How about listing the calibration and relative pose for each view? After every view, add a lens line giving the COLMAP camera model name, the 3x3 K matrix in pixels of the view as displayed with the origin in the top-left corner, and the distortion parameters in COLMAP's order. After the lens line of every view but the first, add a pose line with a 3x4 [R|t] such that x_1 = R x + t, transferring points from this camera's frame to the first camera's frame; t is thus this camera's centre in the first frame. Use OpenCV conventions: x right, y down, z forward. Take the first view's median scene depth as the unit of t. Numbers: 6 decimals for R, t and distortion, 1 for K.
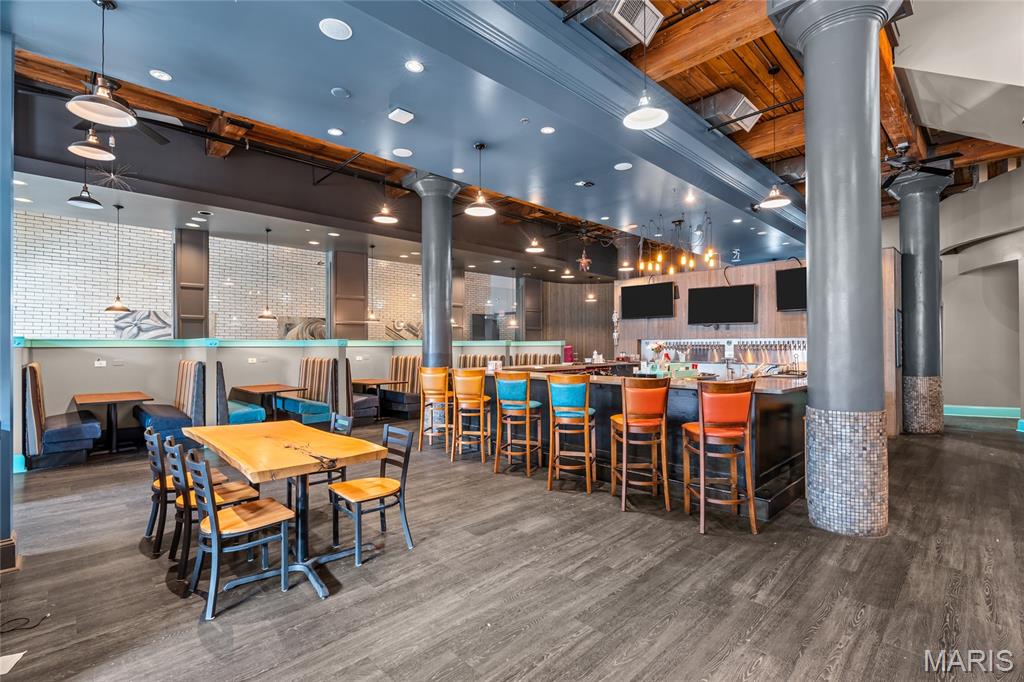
lens RADIAL K [[461.9, 0, 518.0], [0, 461.9, 342.2], [0, 0, 1]] dist [-0.006883, 0.002176]
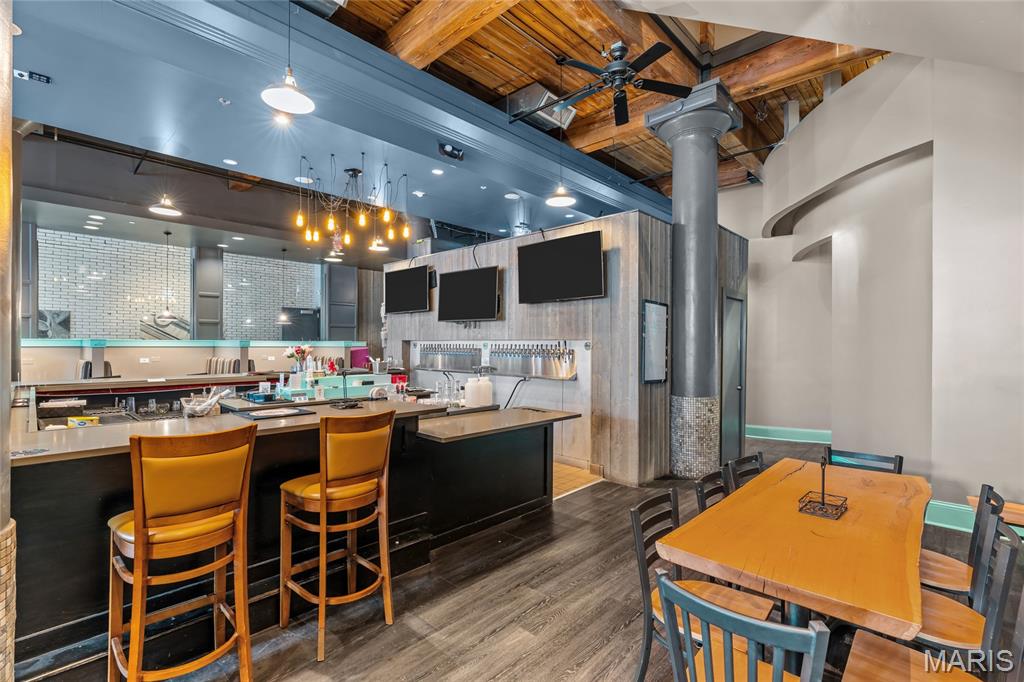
lens RADIAL K [[461.9, 0, 514.9], [0, 461.9, 343.8], [0, 0, 1]] dist [-0.006883, 0.002176]
pose [[0.999369, 0.008677, 0.034434, 0.481905], [-0.008712, 0.999962, 0.000881, -0.003244], [-0.034425, -0.001181, 0.999407, 0.250169]]
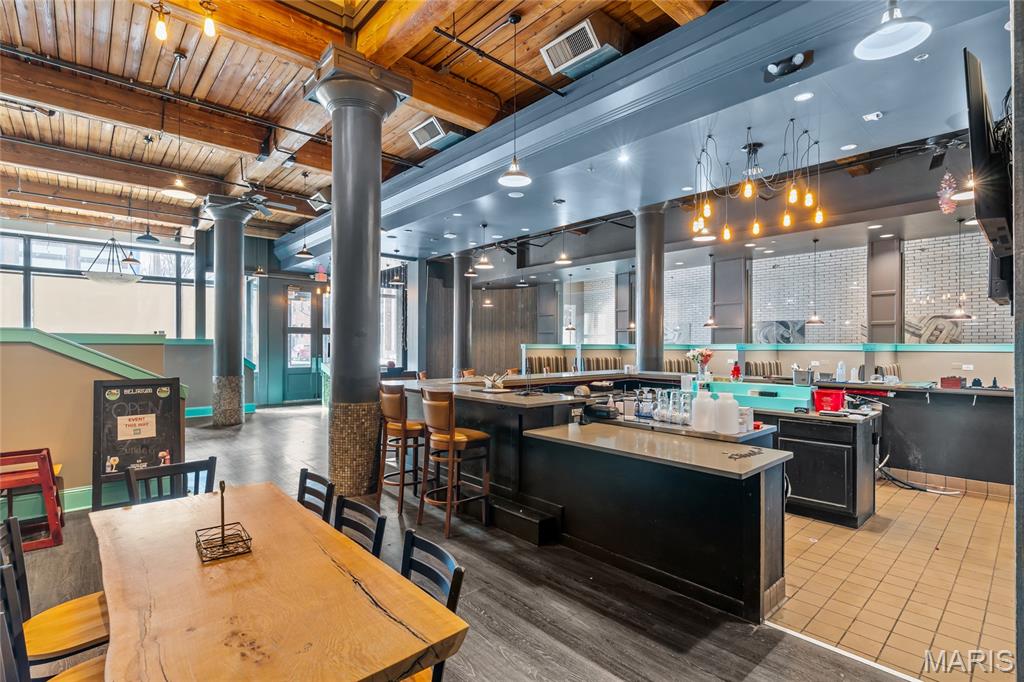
lens RADIAL K [[482.4, 0, 509.9], [0, 482.4, 344.0], [0, 0, 1]] dist [0.002635, 0.000141]
pose [[-0.044755, -0.000957, -0.998998, 1.260042], [0.000874, 0.999999, -0.000997, -0.003306], [0.998998, -0.000917, -0.044754, 1.021277]]
